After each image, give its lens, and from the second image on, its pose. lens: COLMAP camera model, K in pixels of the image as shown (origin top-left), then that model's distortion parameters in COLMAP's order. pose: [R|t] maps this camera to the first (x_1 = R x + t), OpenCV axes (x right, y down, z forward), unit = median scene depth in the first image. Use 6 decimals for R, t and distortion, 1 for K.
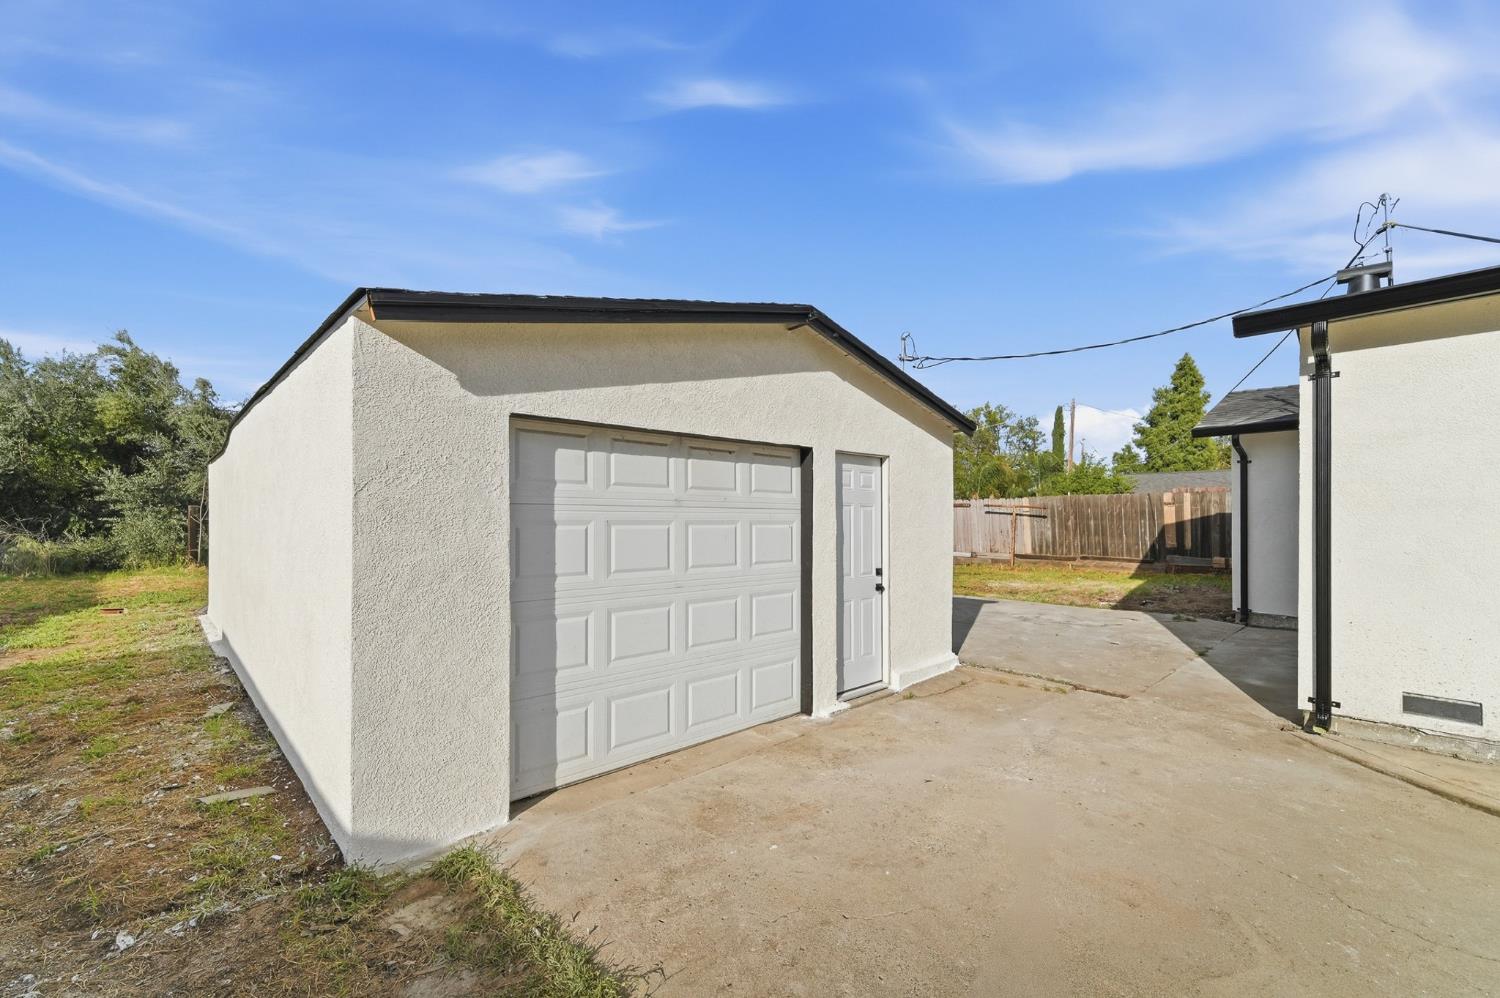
lens RADIAL K [[633.6, 0, 778.4], [0, 633.6, 517.6], [0, 0, 1]] dist [-0.001345, -0.000316]
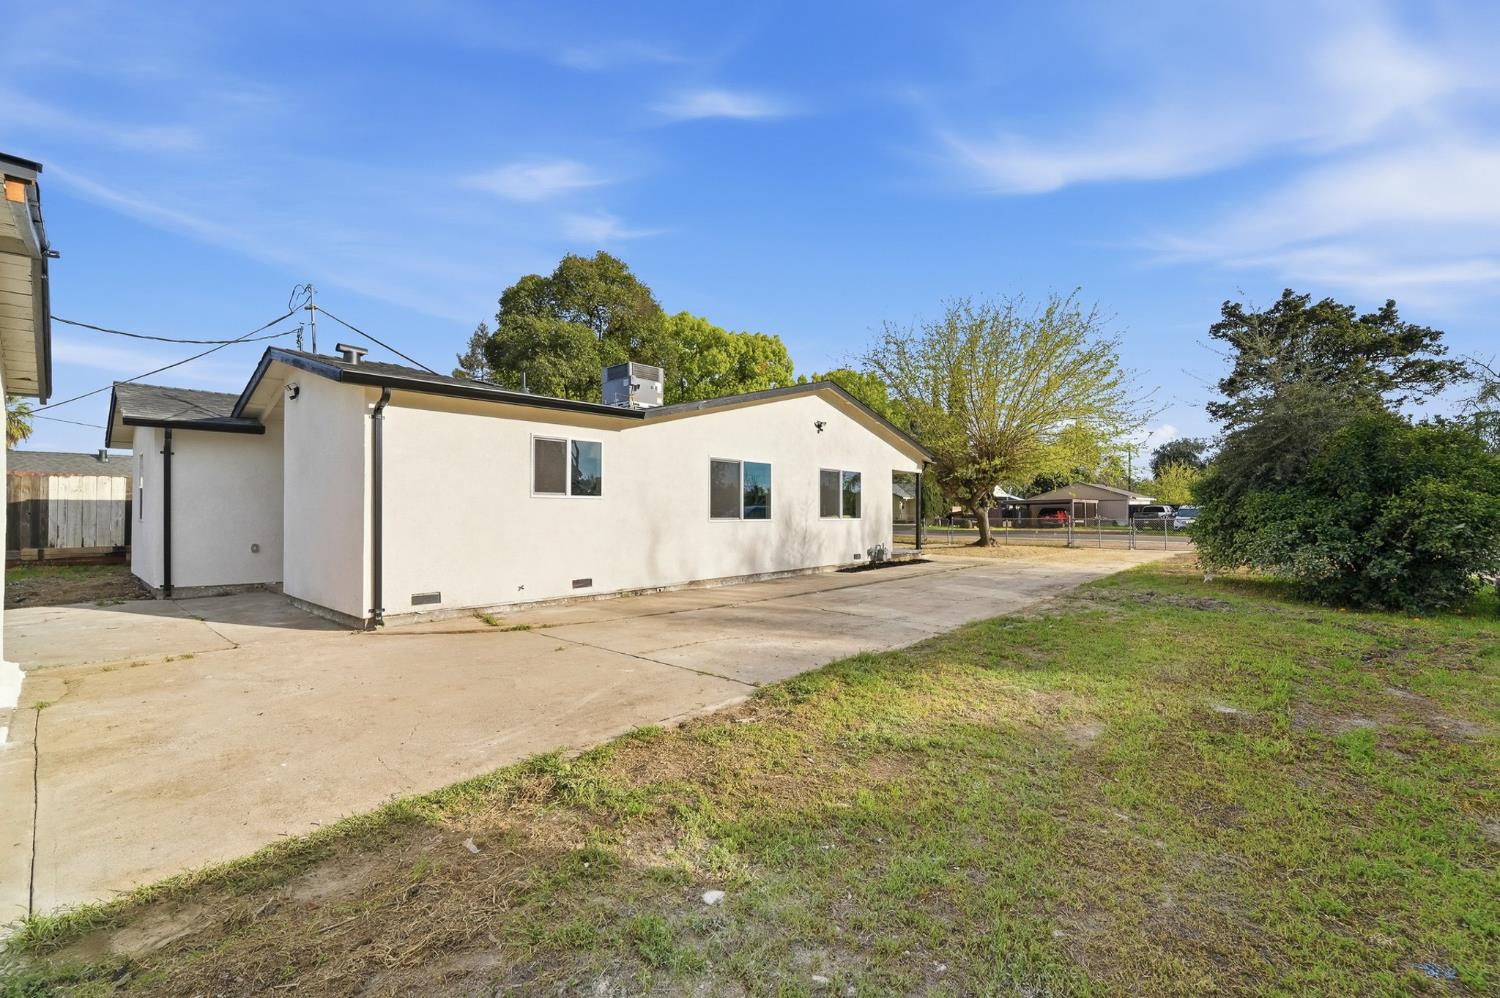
lens RADIAL K [[613.0, 0, 748.8], [0, 613.0, 503.0], [0, 0, 1]] dist [-0.001167, -0.000515]
pose [[-0.076111, 0.008797, 0.997061, -0.833112], [0.000881, 0.999961, -0.008755, 0.020818], [-0.997099, 0.000212, -0.076116, 0.134785]]
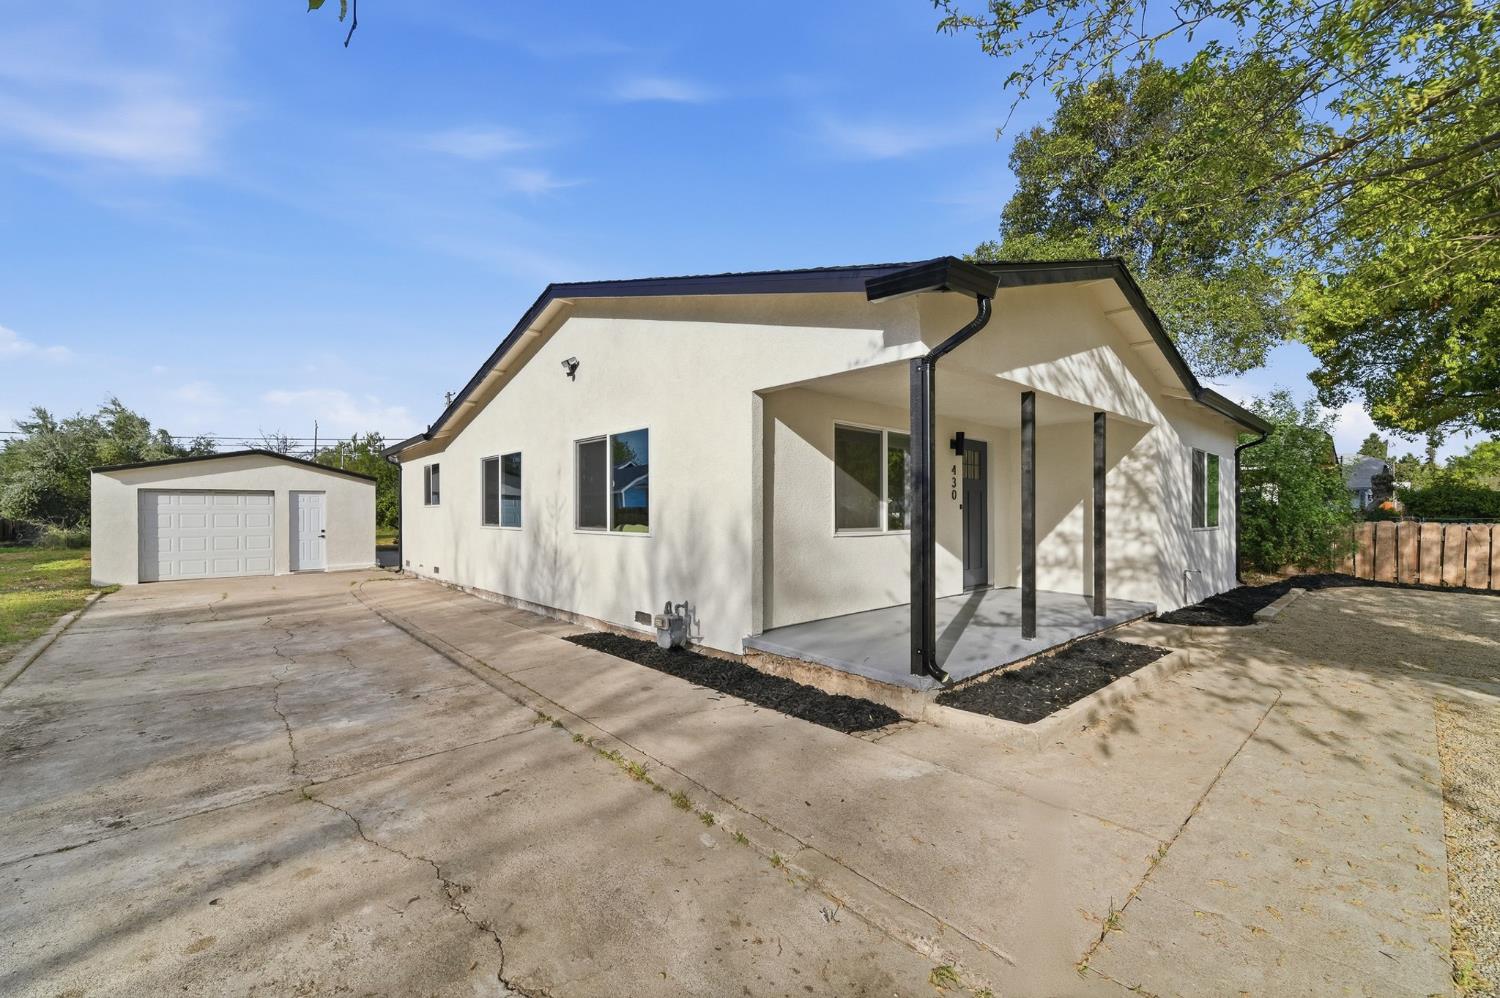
lens RADIAL K [[605.8, 0, 751.0], [0, 605.8, 508.4], [0, 0, 1]] dist [-0.000043, 0.000294]
pose [[0.999400, -0.009460, -0.033316, 2.862580], [0.009309, 0.999946, -0.004680, 0.019573], [0.033358, 0.004367, 0.999434, -2.204877]]
